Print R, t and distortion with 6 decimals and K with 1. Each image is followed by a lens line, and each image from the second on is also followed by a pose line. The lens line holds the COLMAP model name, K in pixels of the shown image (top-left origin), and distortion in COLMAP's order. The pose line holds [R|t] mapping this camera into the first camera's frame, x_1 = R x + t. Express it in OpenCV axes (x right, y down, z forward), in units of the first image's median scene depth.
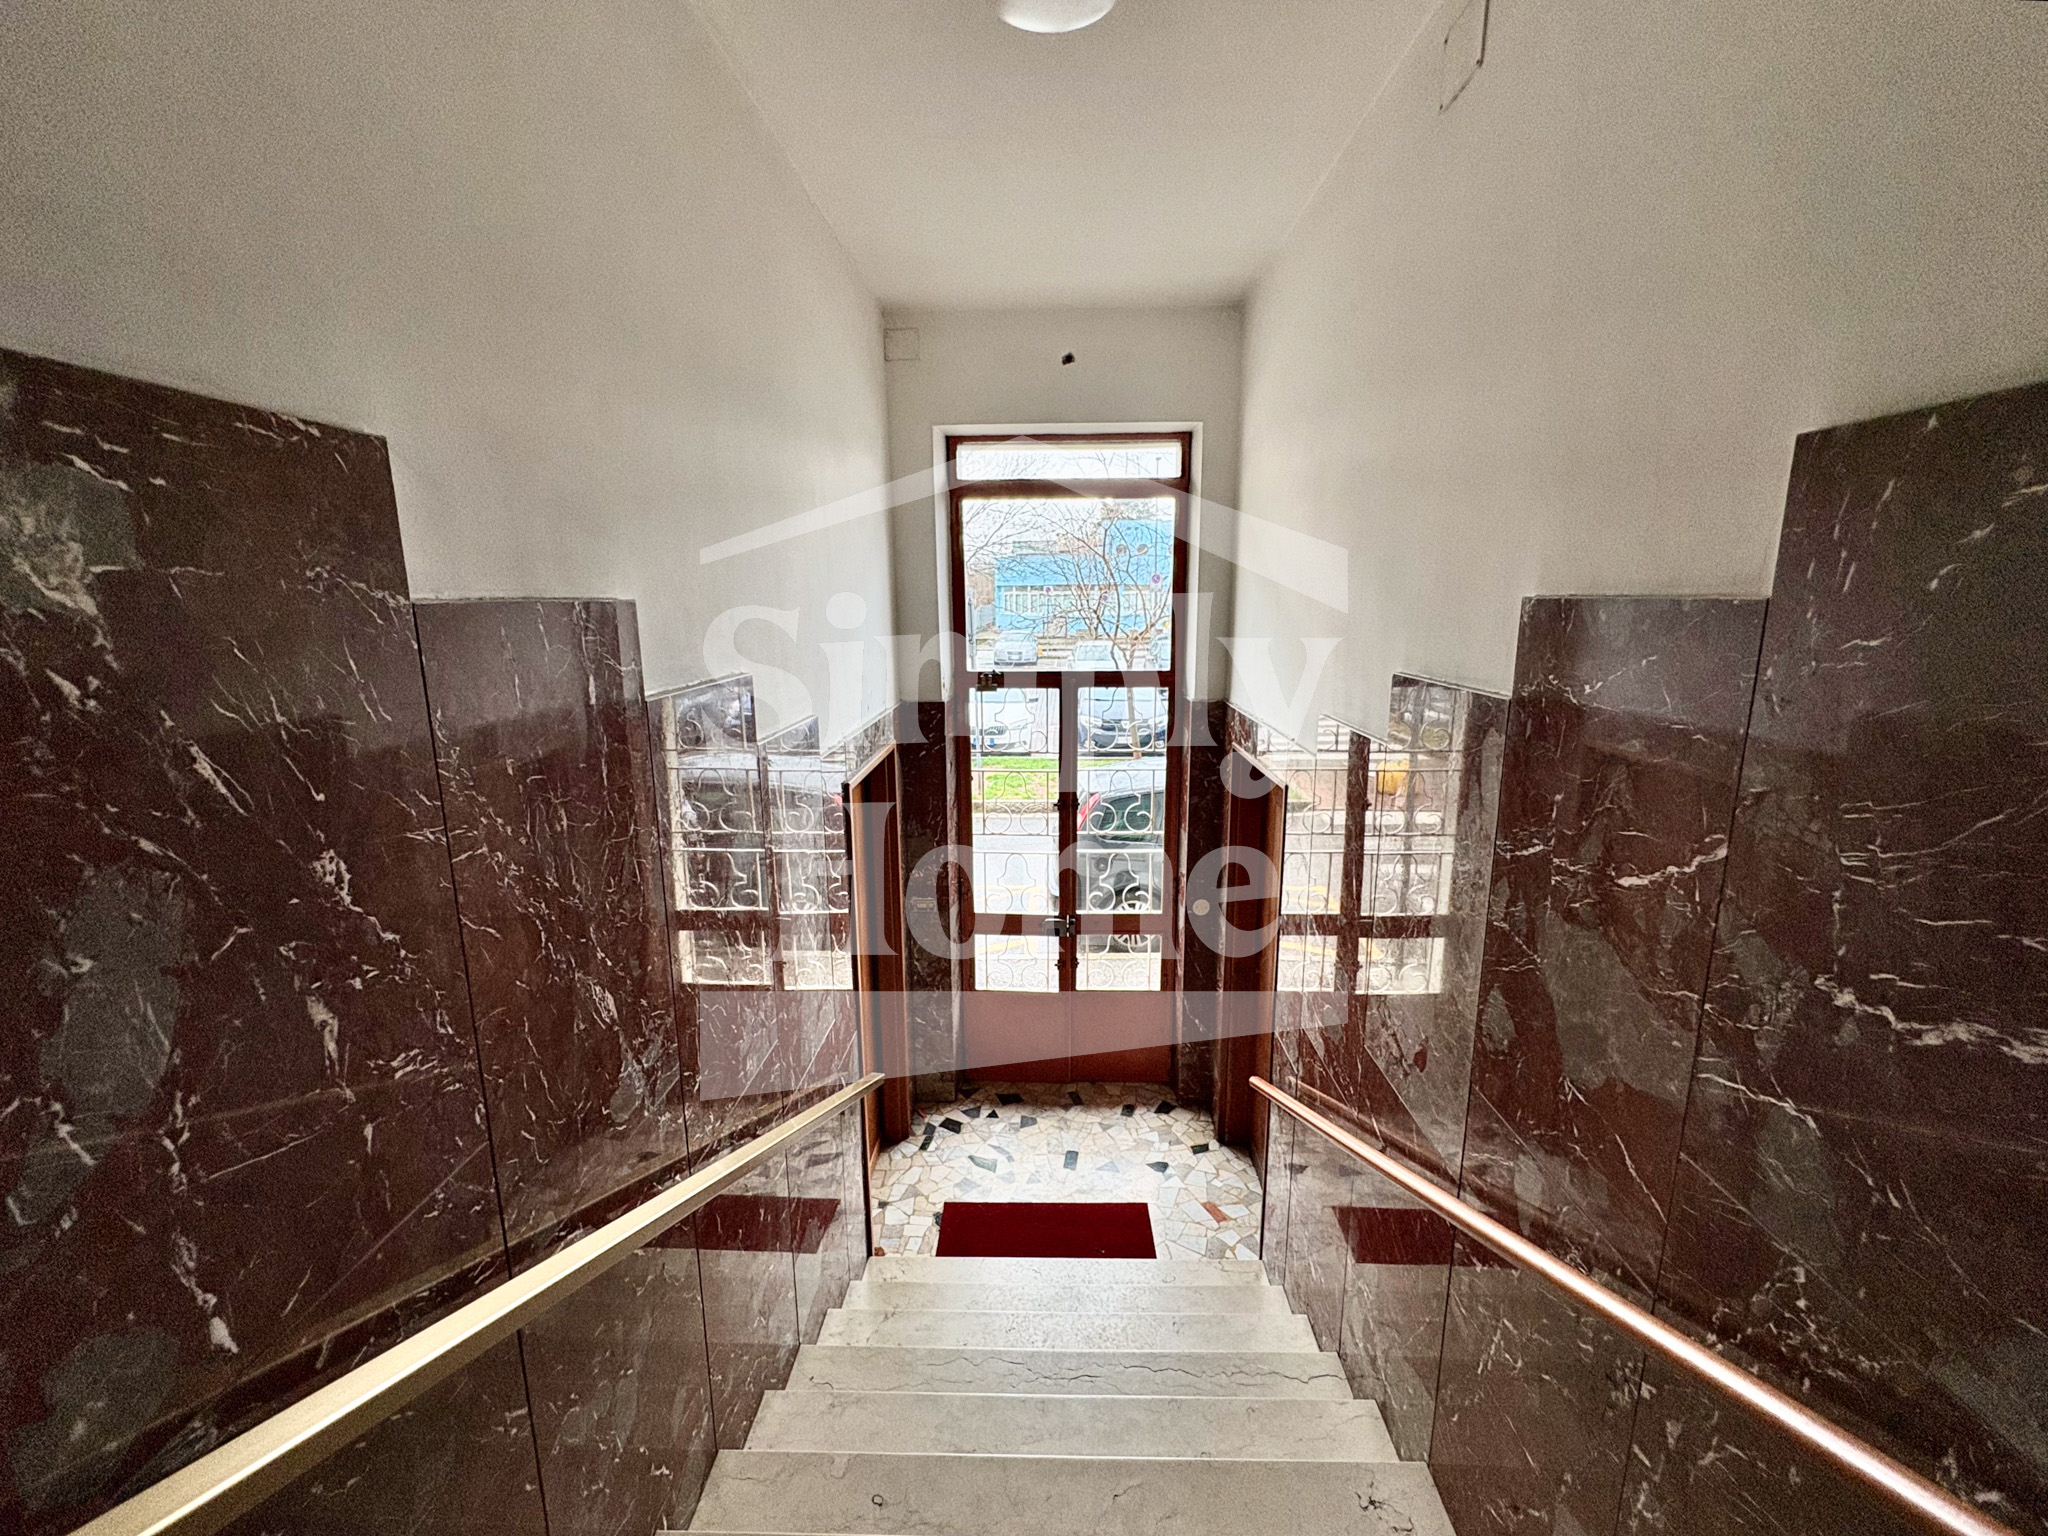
lens RADIAL K [[816.6, 0, 1025.6], [0, 816.6, 765.2], [0, 0, 1]] dist [0.000145, 0.000070]
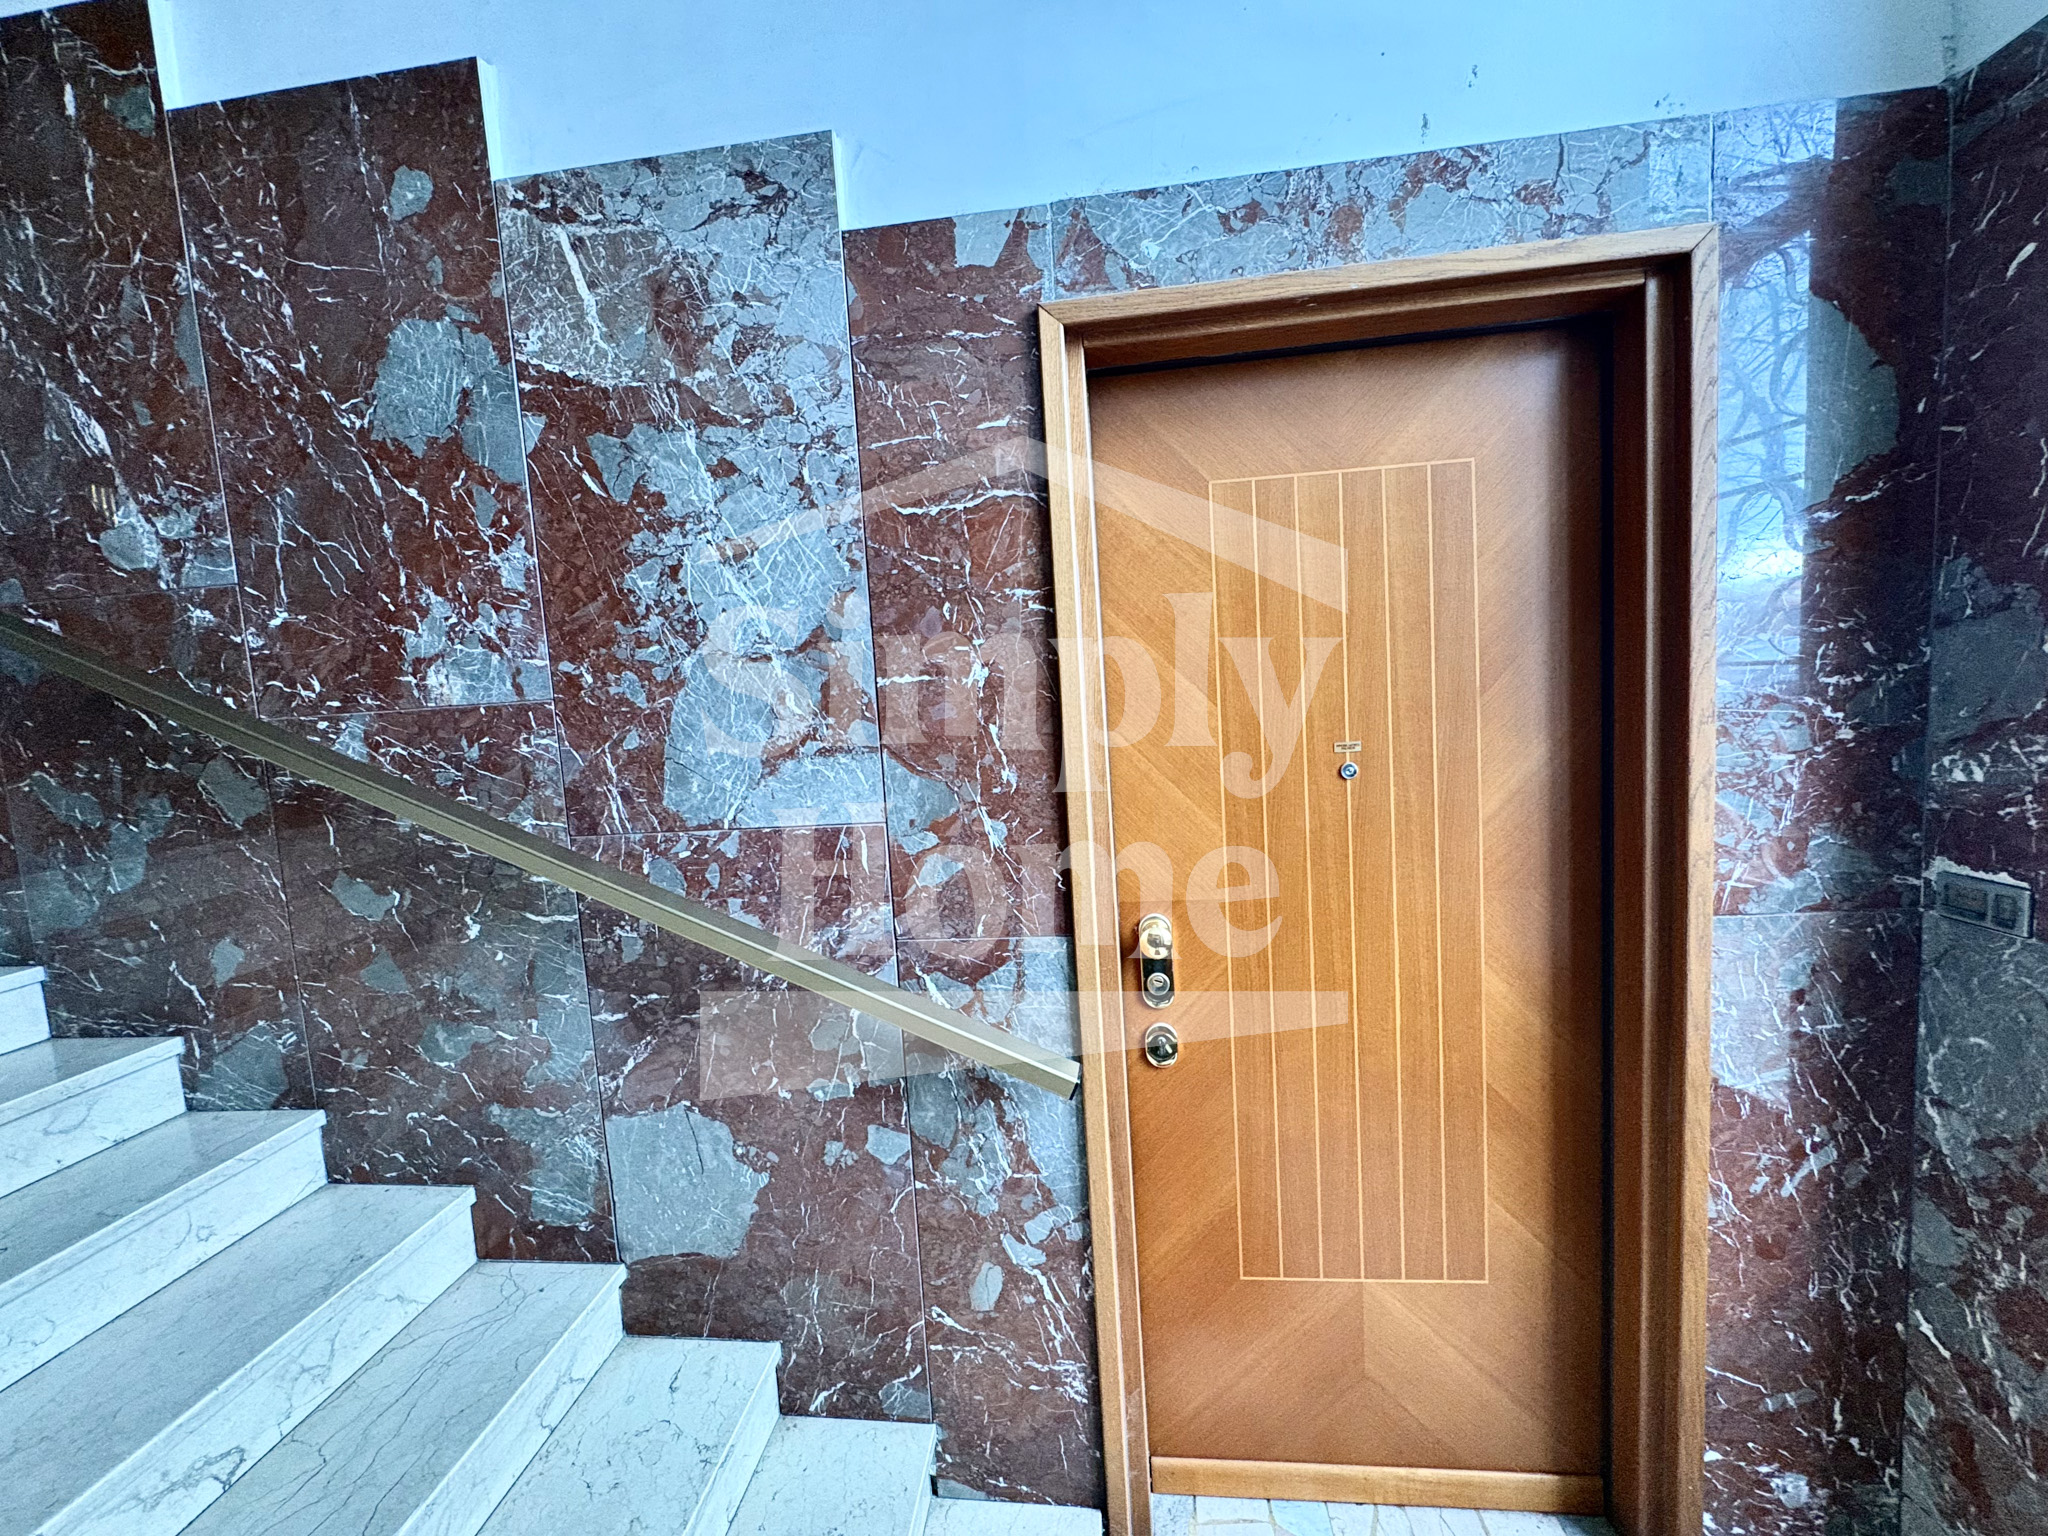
lens RADIAL K [[816.6, 0, 1025.6], [0, 816.6, 765.2], [0, 0, 1]] dist [0.000145, 0.000070]
pose [[-0.078207, 0.103434, -0.991557, 0.460391], [-0.124045, 0.985864, 0.112624, 0.460021], [0.989190, 0.131806, -0.064271, 2.357894]]
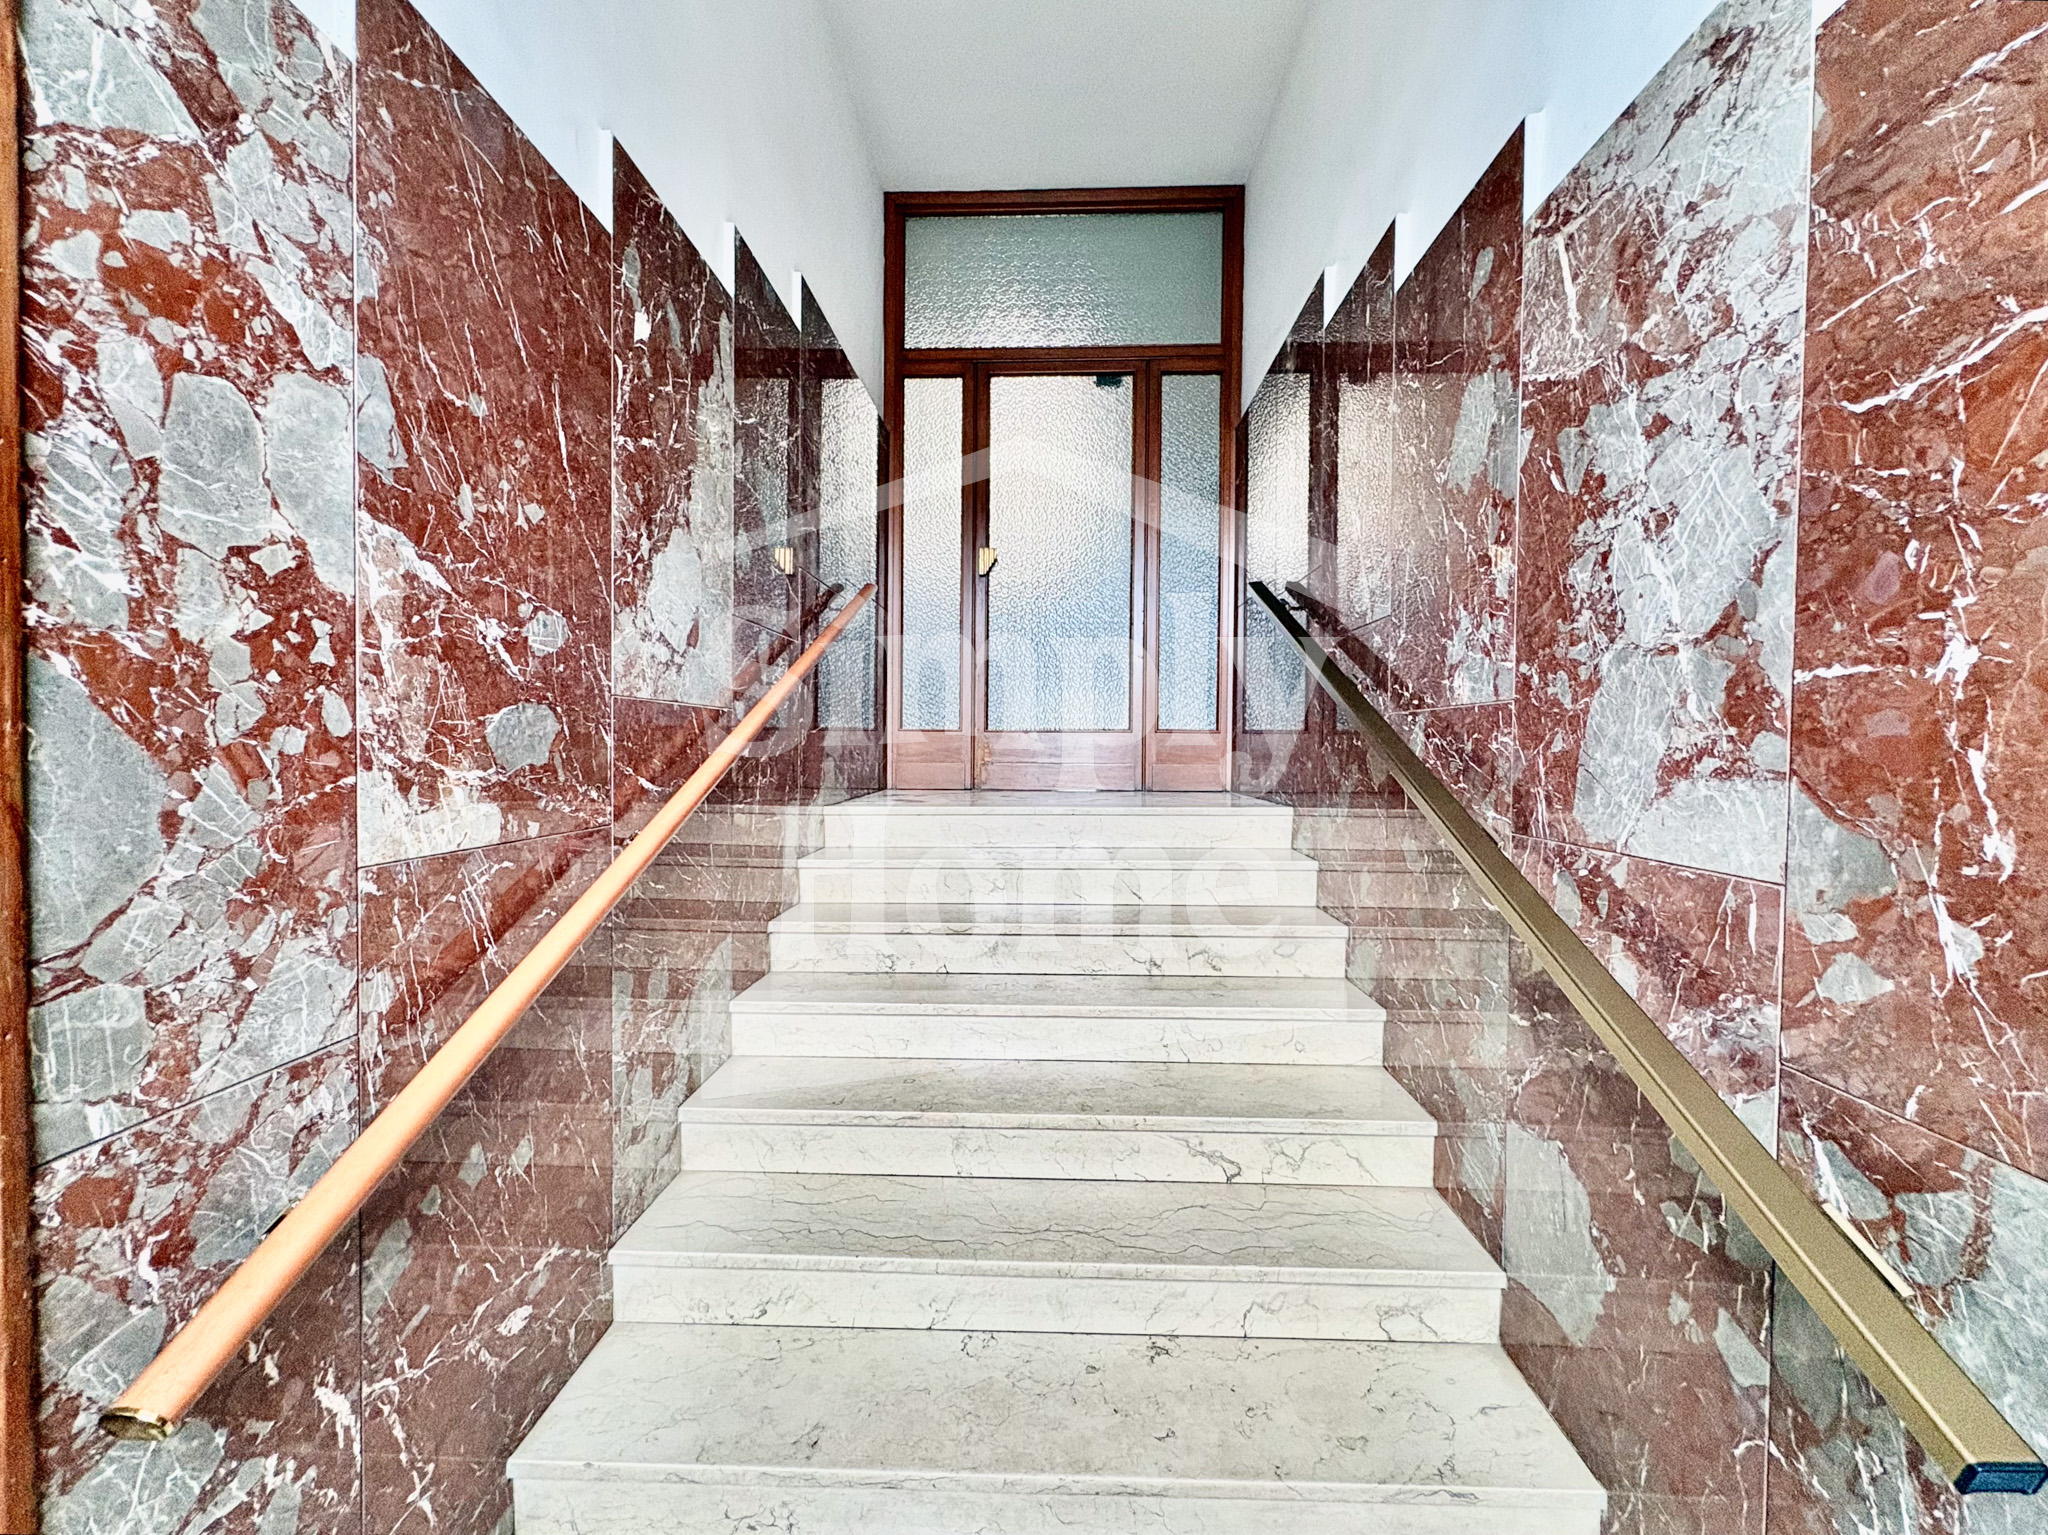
lens RADIAL K [[835.8, 0, 1026.3], [0, 835.8, 766.0], [0, 0, 1]] dist [0.000555, -0.000096]
pose [[-0.999975, -0.000766, 0.007090, 0.105781], [0.000744, 0.977604, 0.210454, 0.420944], [-0.007092, 0.210454, -0.977578, 2.793791]]
